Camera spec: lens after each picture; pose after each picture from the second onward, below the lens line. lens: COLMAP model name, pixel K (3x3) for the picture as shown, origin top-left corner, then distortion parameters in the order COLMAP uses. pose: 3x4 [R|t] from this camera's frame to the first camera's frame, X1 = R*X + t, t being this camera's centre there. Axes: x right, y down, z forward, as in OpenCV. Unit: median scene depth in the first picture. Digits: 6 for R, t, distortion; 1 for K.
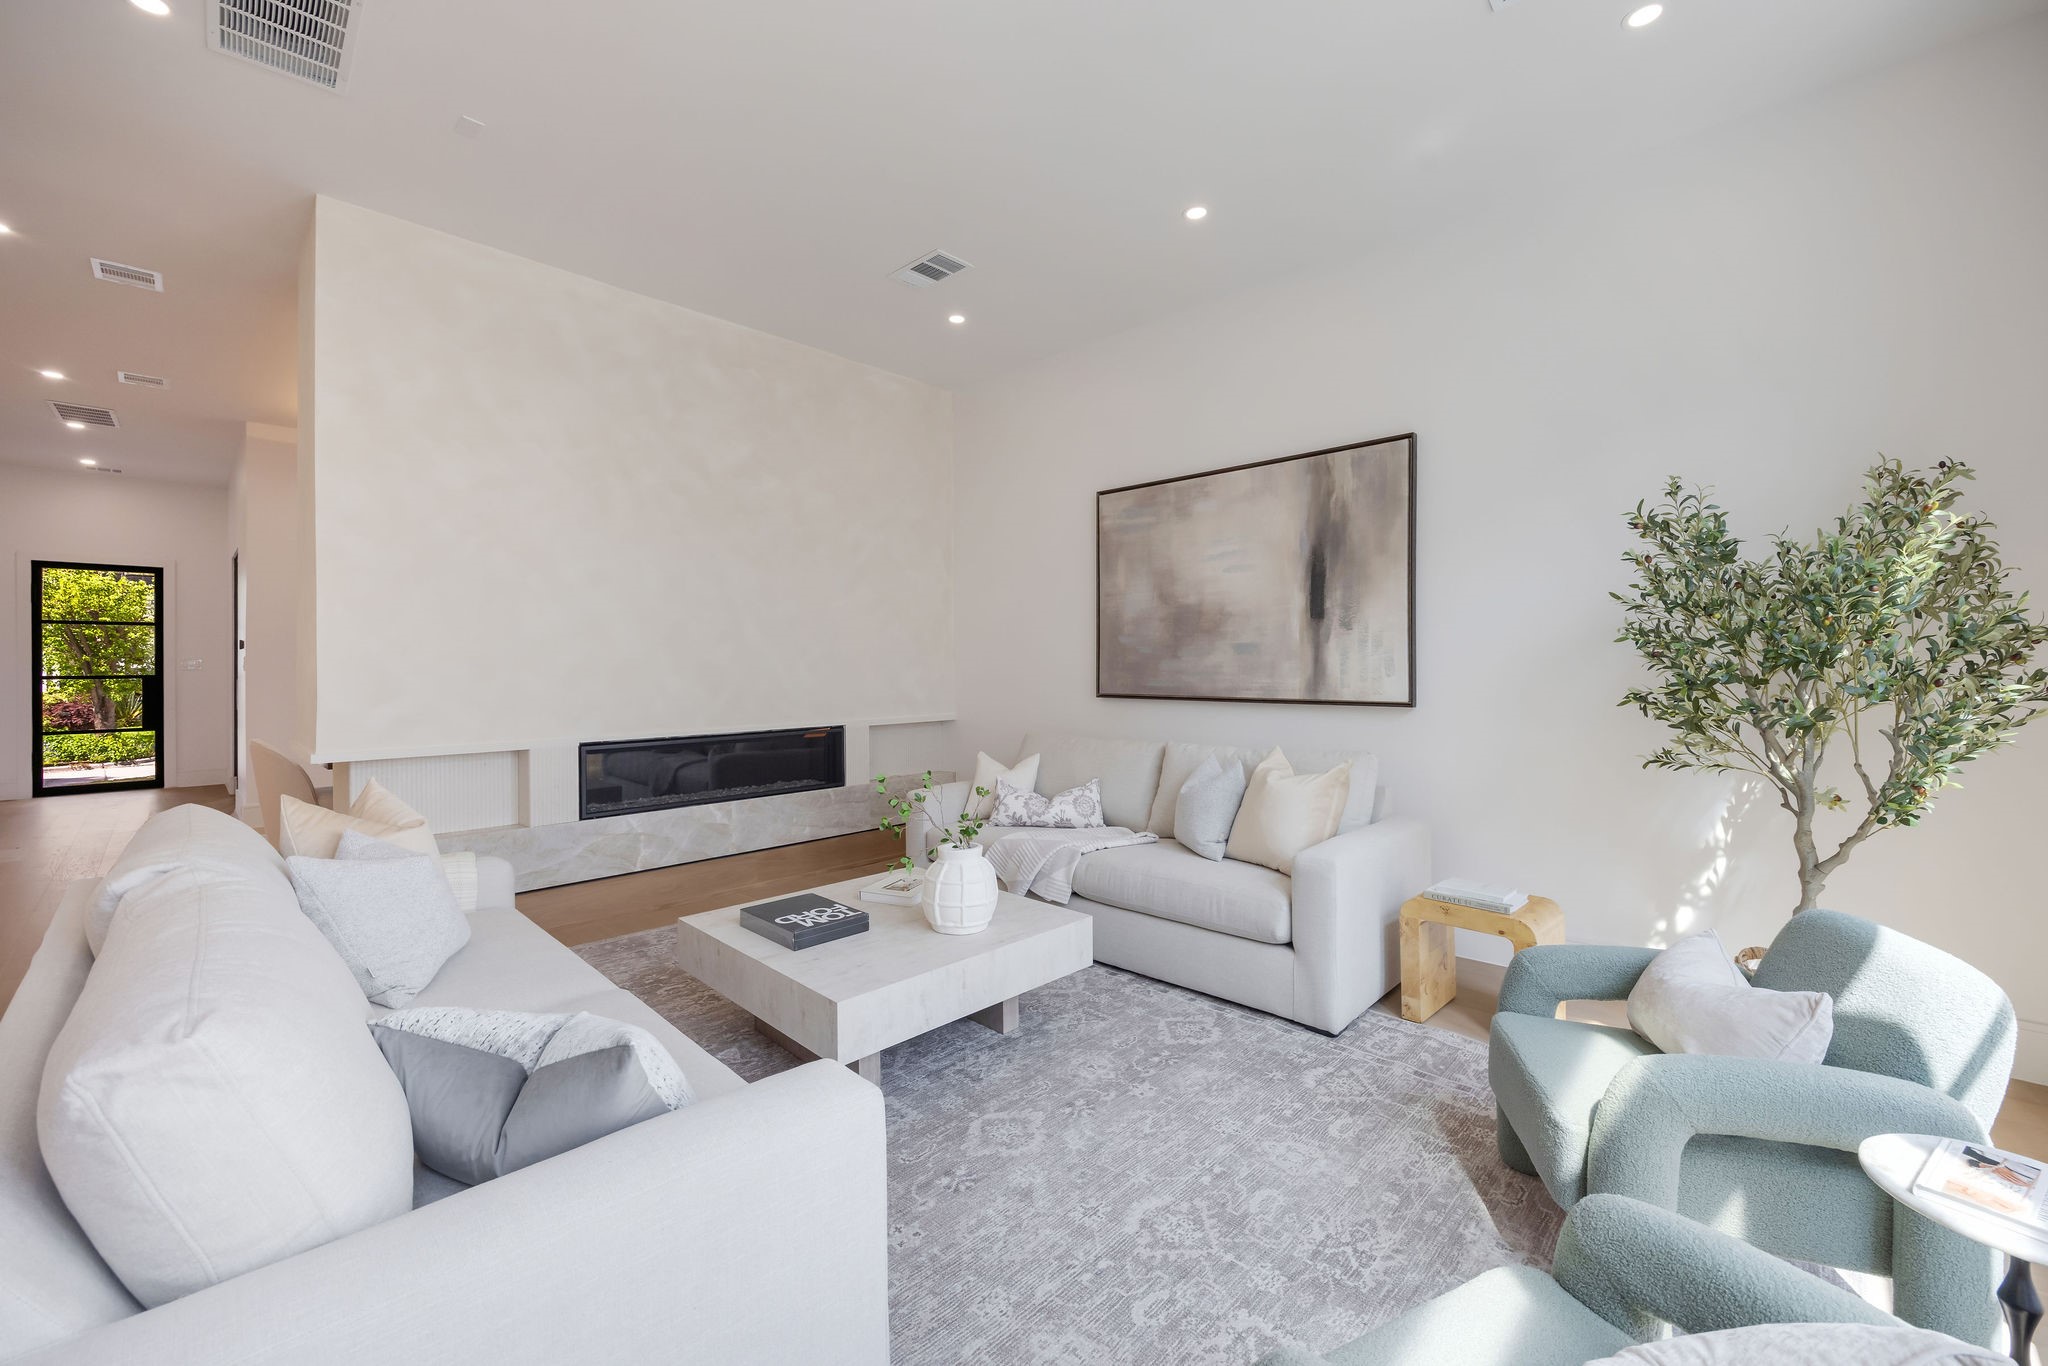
lens RADIAL K [[814.0, 0, 1028.5], [0, 814.0, 670.2], [0, 0, 1]] dist [-0.004050, -0.000213]
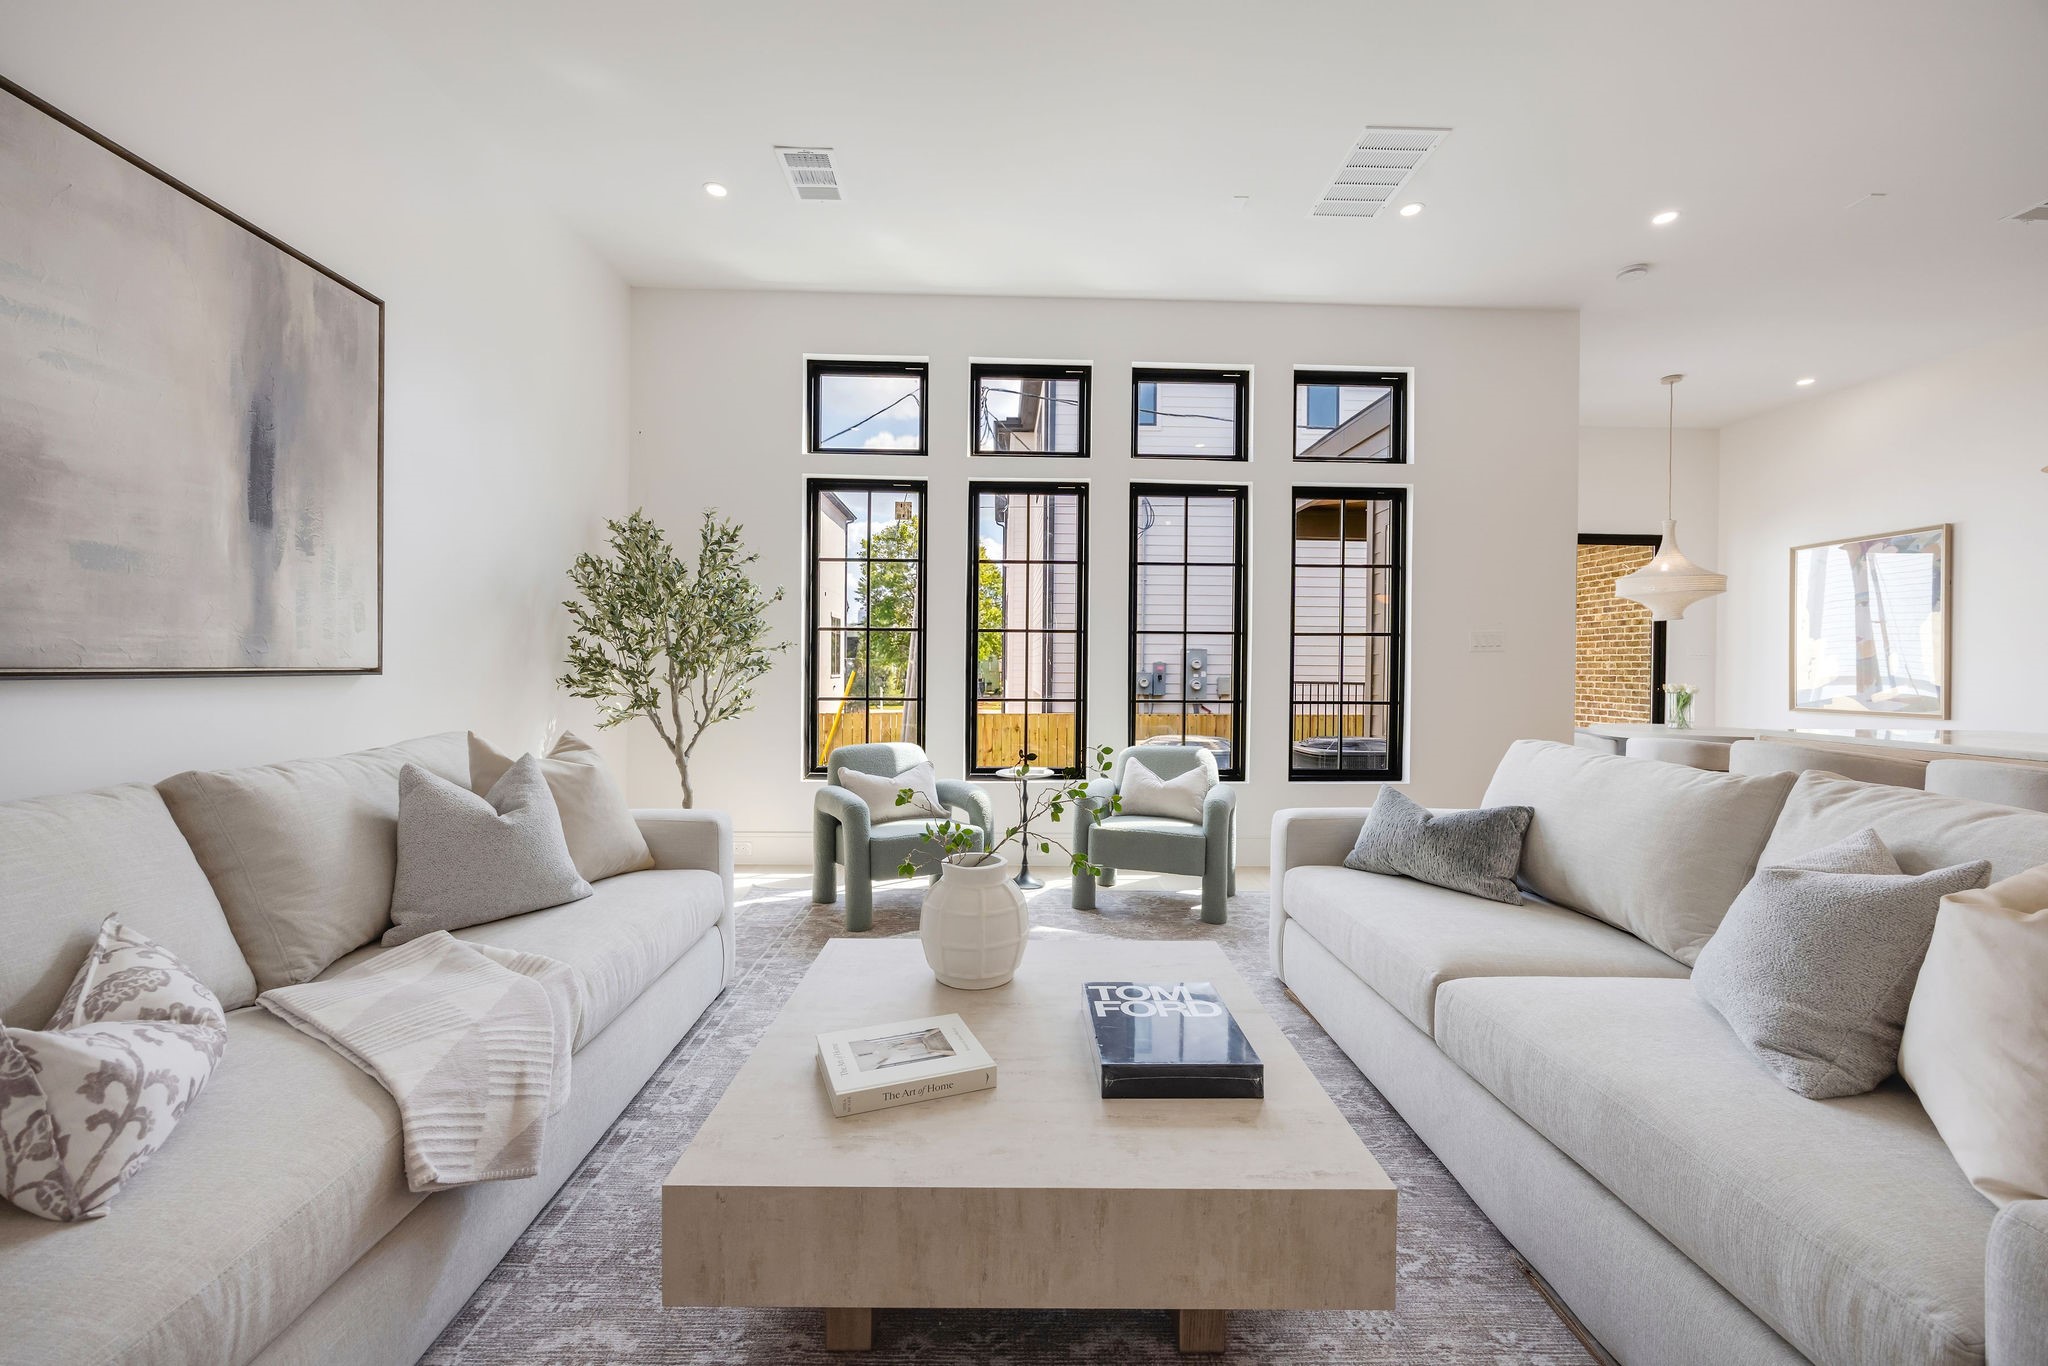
lens RADIAL K [[814.0, 0, 1024.8], [0, 814.0, 676.2], [0, 0, 1]] dist [-0.004050, -0.000213]
pose [[-0.715126, -0.013764, 0.698860, -0.428861], [-0.004752, 0.999879, 0.014830, 0.031543], [-0.698979, 0.007284, -0.715105, 1.045154]]
